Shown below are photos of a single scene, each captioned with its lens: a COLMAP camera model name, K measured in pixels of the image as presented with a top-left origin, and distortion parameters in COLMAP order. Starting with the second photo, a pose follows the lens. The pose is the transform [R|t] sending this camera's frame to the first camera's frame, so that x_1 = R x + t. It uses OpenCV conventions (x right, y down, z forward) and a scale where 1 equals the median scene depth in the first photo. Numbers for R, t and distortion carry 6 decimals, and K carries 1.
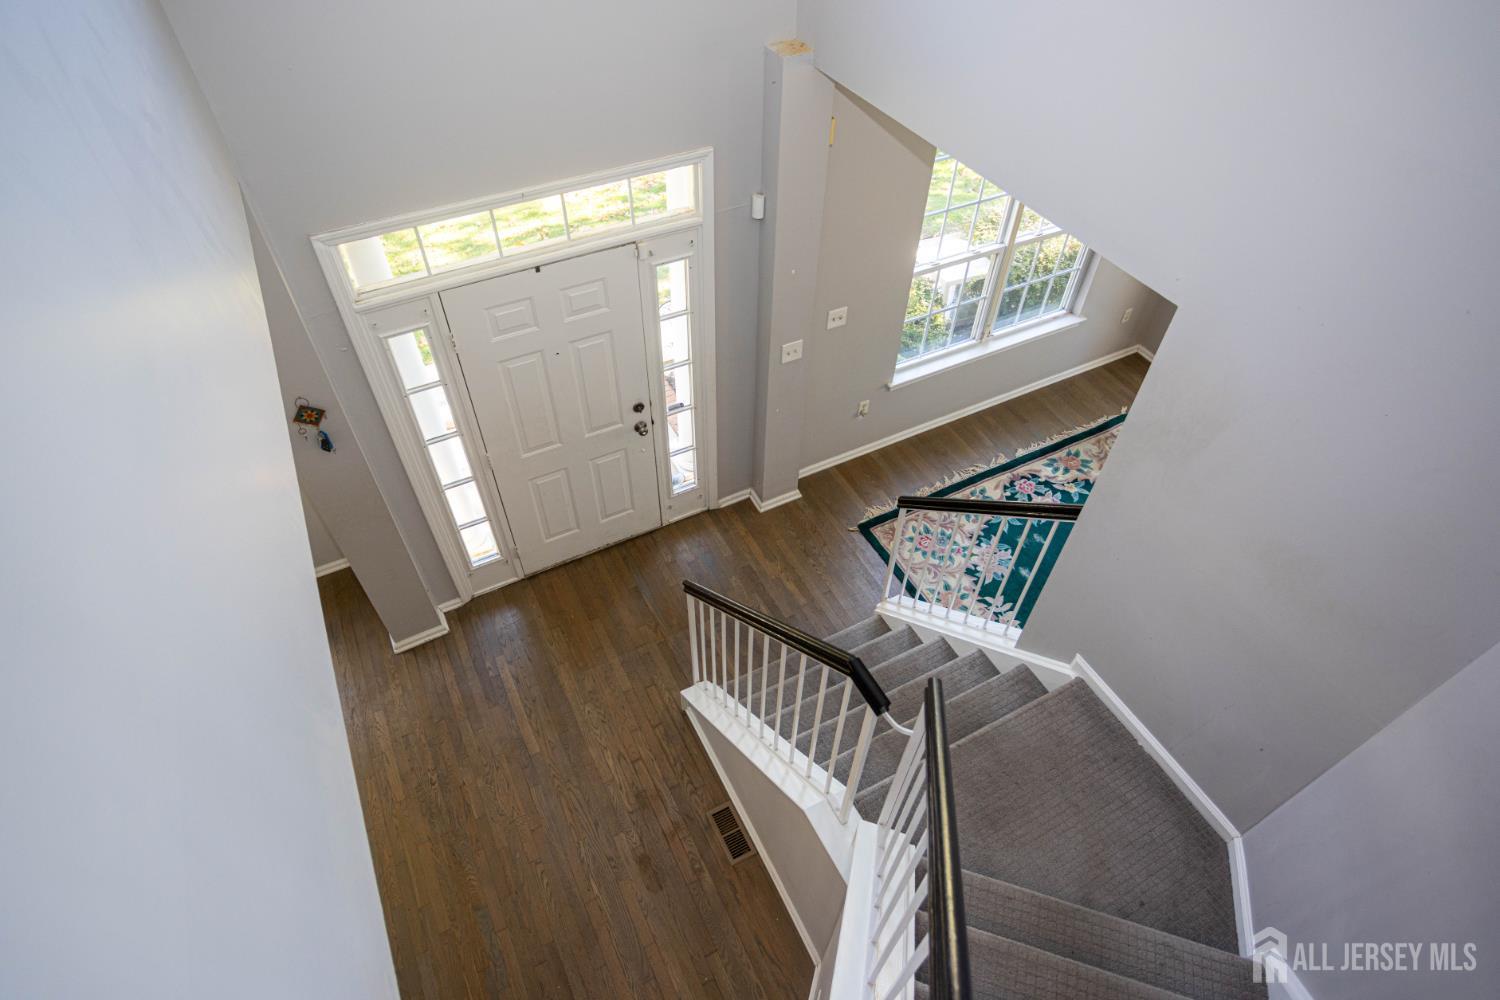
lens RADIAL K [[814.0, 0, 743.9], [0, 814.0, 492.4], [0, 0, 1]] dist [-0.049376, 0.003339]
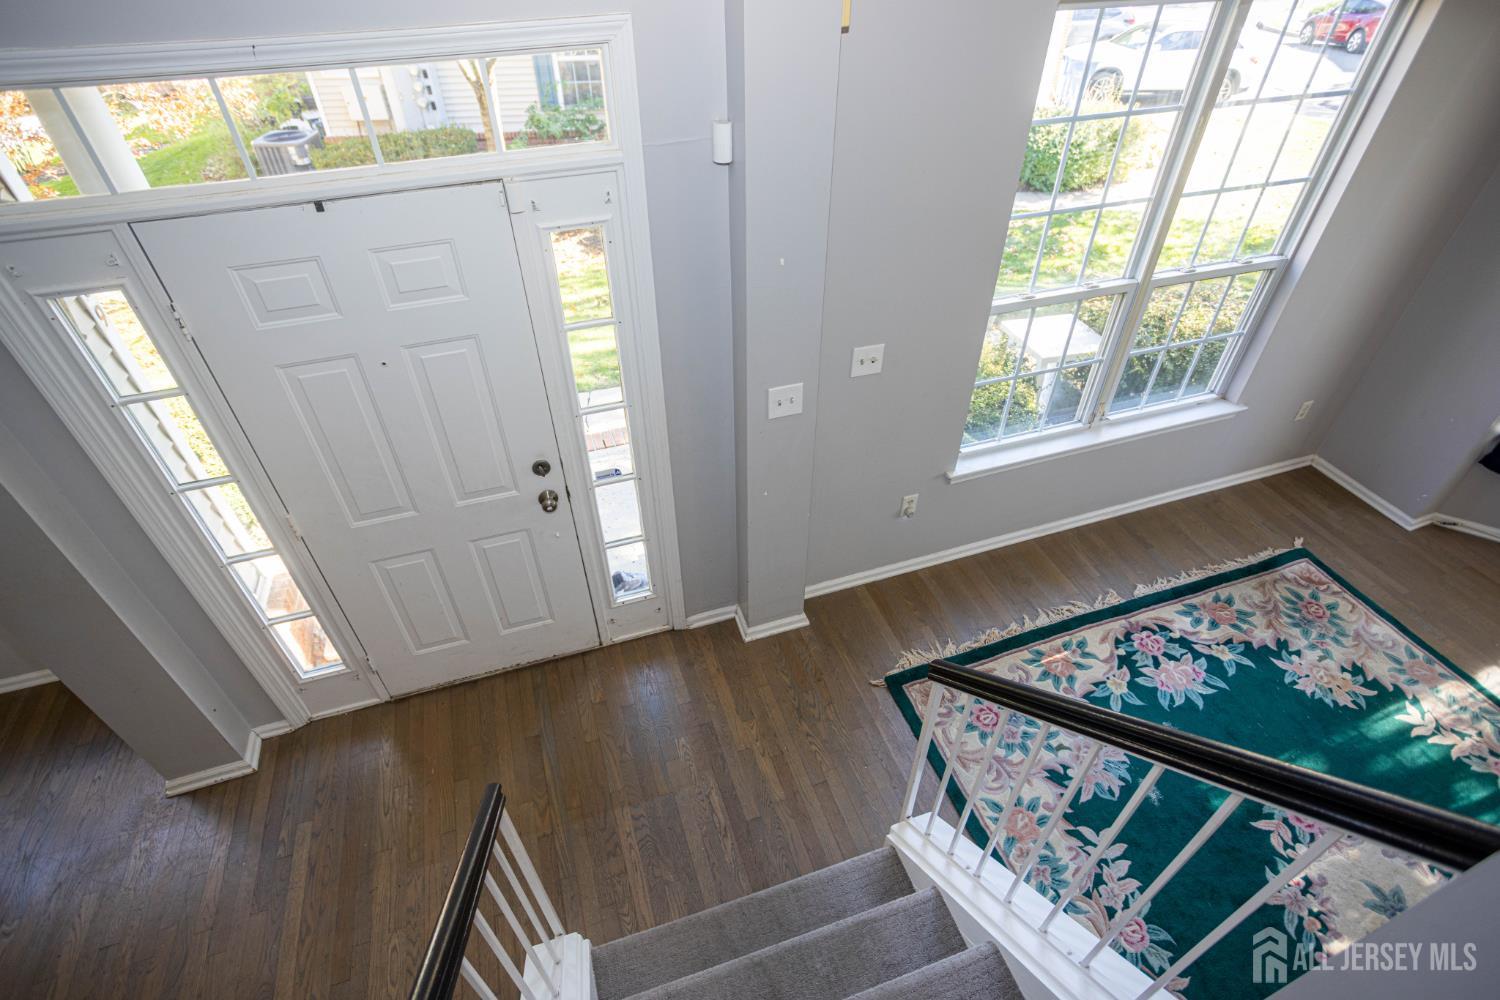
lens RADIAL K [[726.9, 0, 746.9], [0, 726.9, 501.1], [0, 0, 1]] dist [-0.044257, 0.016993]
pose [[0.986906, 0.084833, -0.137184, 0.108918], [-0.100349, 0.988803, -0.110447, -0.028740], [0.126278, 0.122767, 0.984369, 0.427299]]
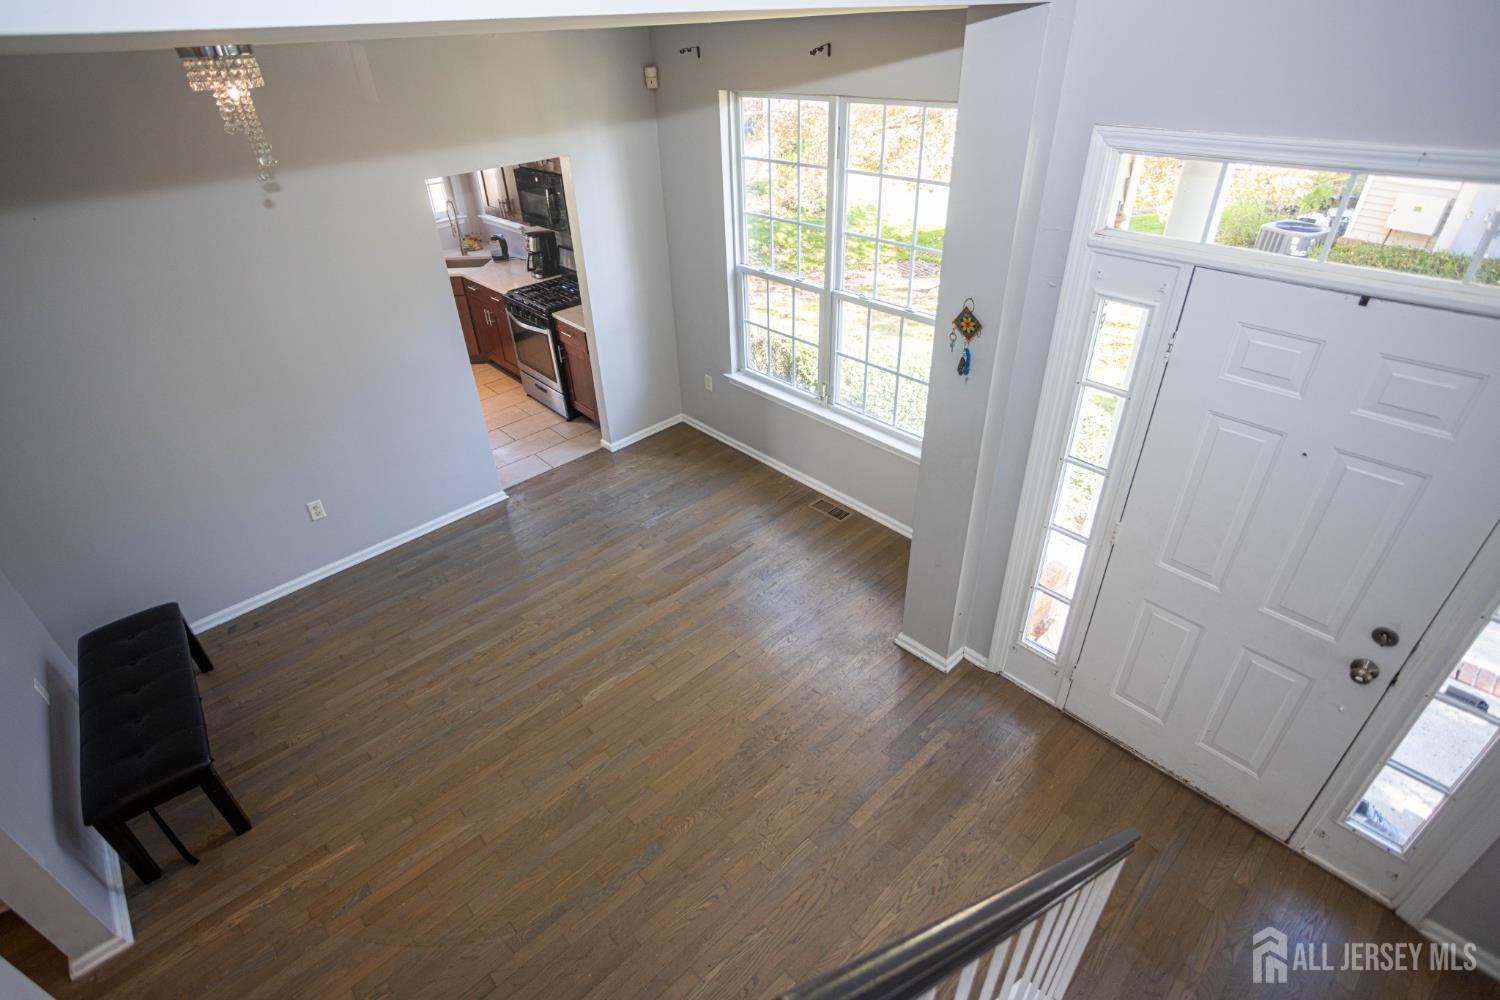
lens RADIAL K [[726.9, 0, 740.0], [0, 726.9, 495.2], [0, 0, 1]] dist [-0.044257, 0.016993]
pose [[0.246520, 0.506607, -0.826182, 0.110151], [-0.680716, 0.697309, 0.224468, 0.020389], [0.689821, 0.507060, 0.516756, 0.365759]]
